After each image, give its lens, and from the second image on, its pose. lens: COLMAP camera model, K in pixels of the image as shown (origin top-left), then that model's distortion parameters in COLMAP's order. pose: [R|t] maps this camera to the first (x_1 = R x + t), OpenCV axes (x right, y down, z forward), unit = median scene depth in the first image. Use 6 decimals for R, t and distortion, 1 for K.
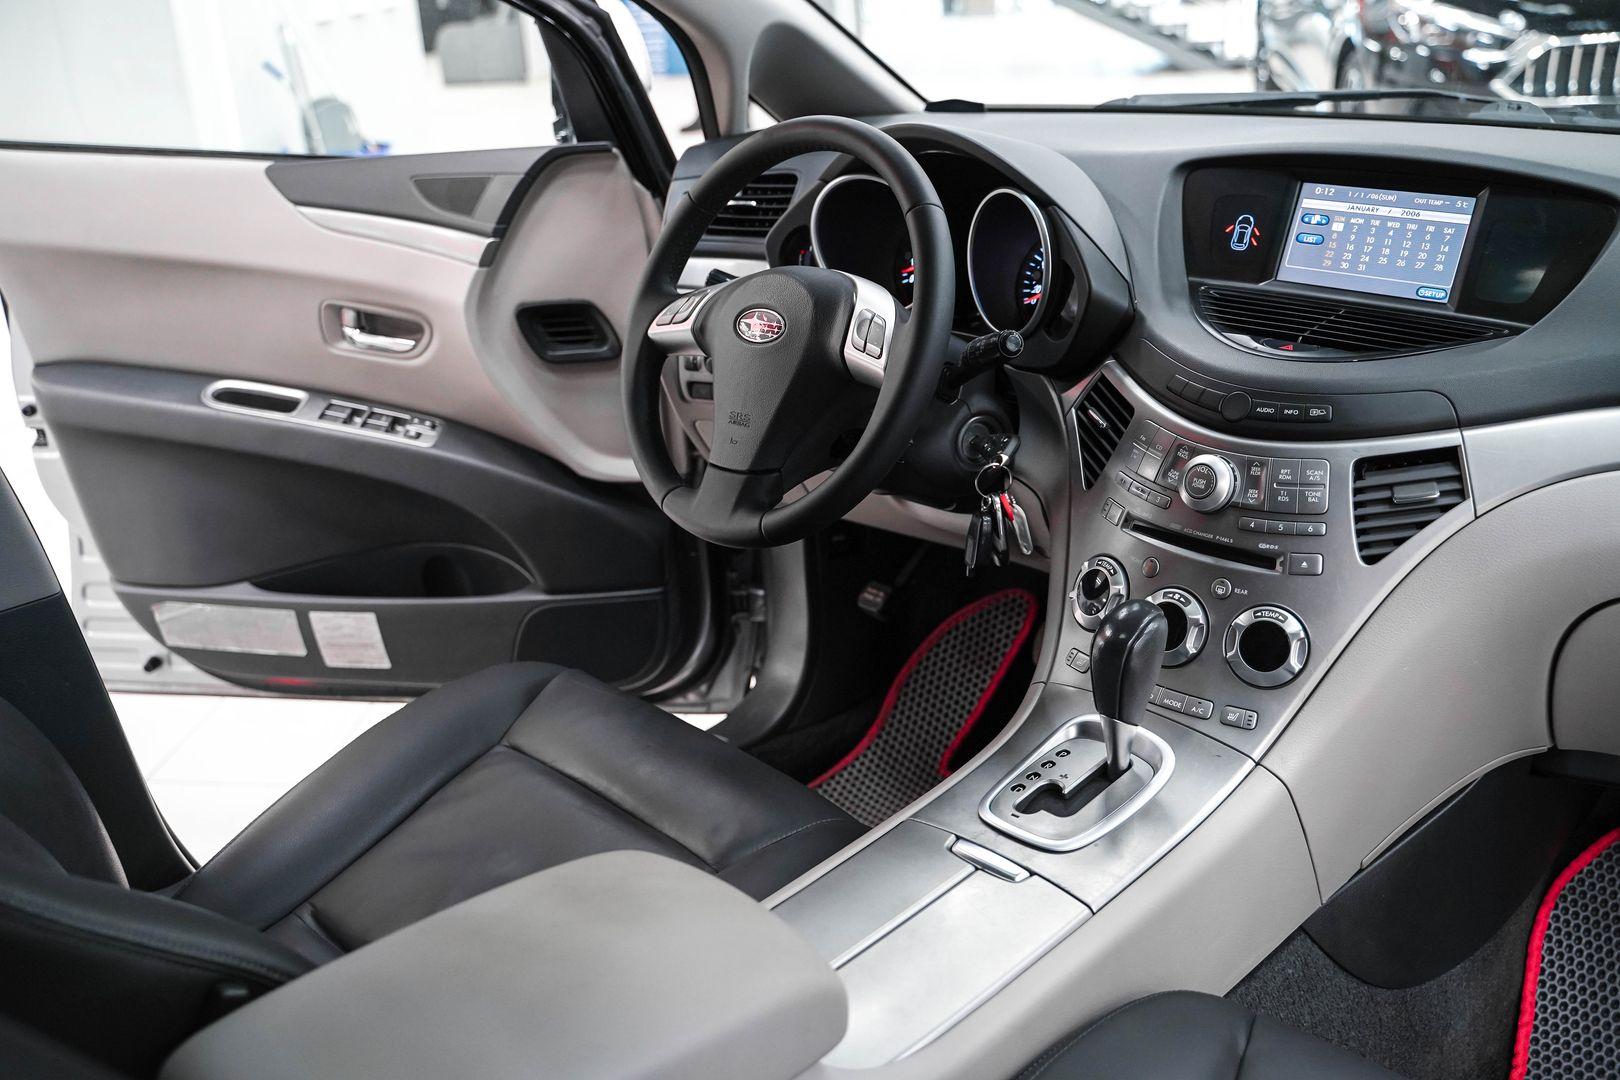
lens RADIAL K [[1523.2, 0, 810.0], [0, 1523.2, 540.0], [0, 0, 1]] dist [-0.012402, -0.010567]
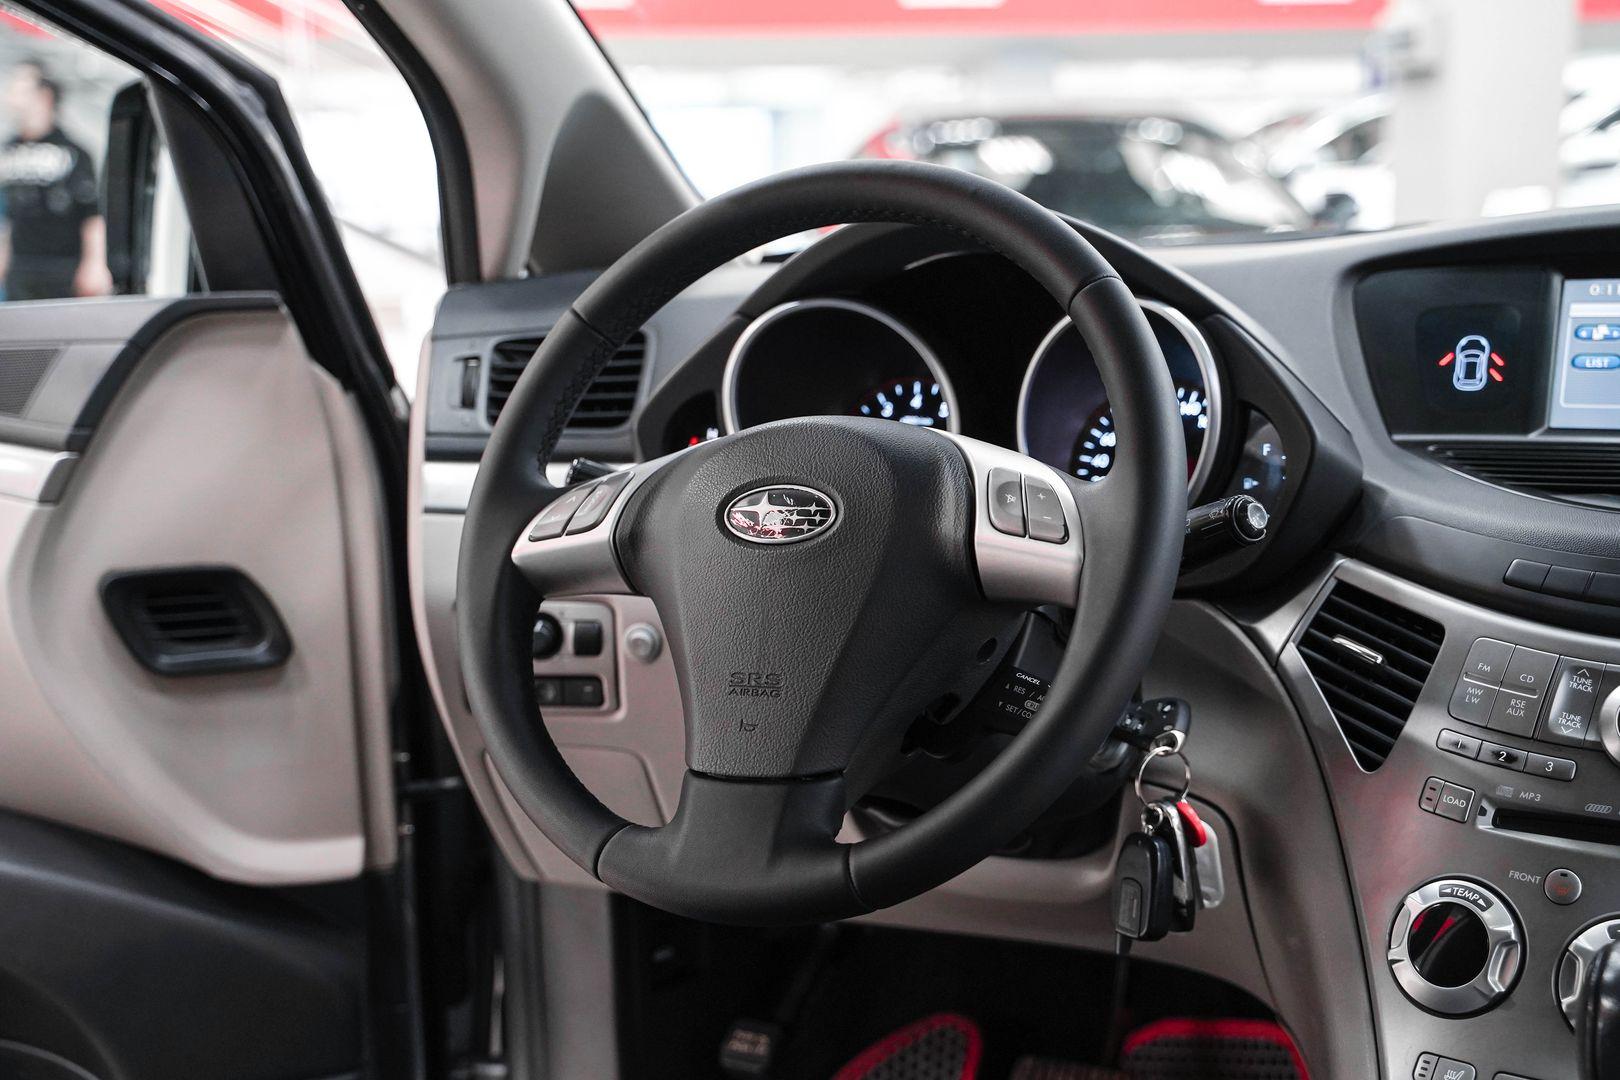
lens RADIAL K [[2028.9, 0, 810.0], [0, 2028.9, 540.0], [0, 0, 1]] dist [0.084514, 0.003187]
pose [[0.952421, -0.024919, 0.303766, -0.205918], [0.093822, 0.972226, -0.214414, 0.022386], [-0.289987, 0.232713, 0.928306, 0.266924]]
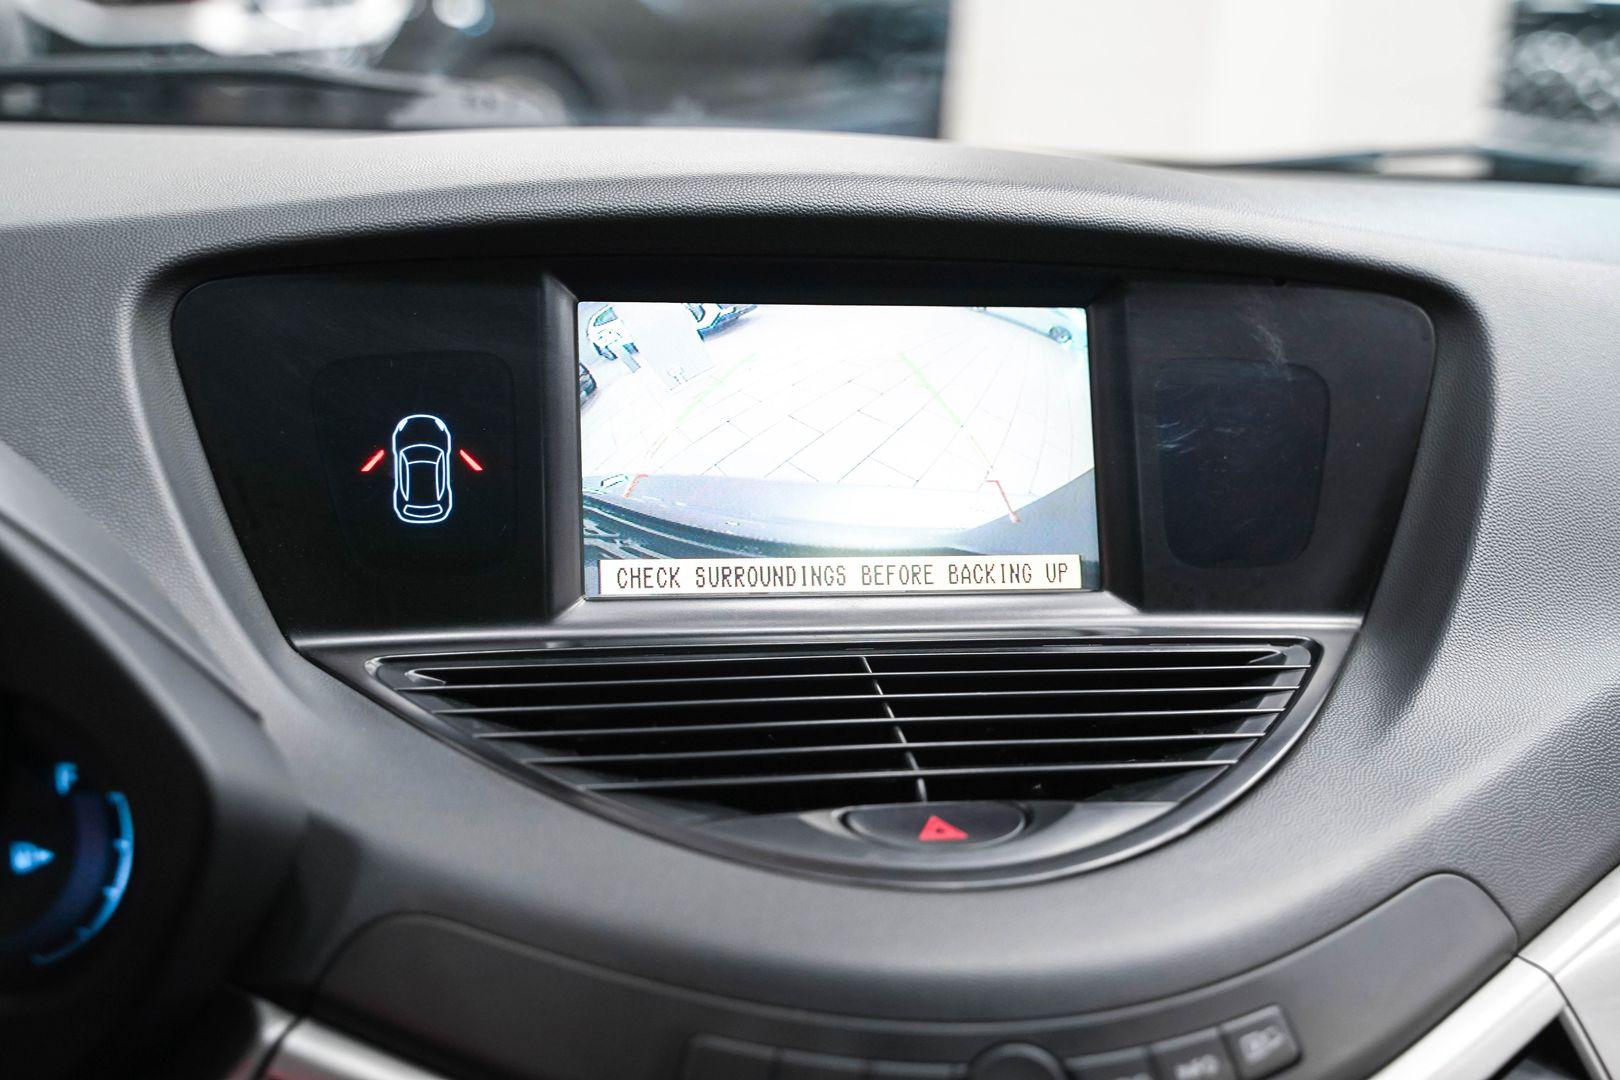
lens RADIAL K [[2046.6, 0, 810.0], [0, 2046.6, 540.0], [0, 0, 1]] dist [-0.000629, 0.011735]
pose [[0.553134, -0.153496, 0.818830, -0.020267], [0.246314, 0.969070, 0.015270, -0.151329], [-0.795847, 0.193243, 0.573833, 0.601578]]
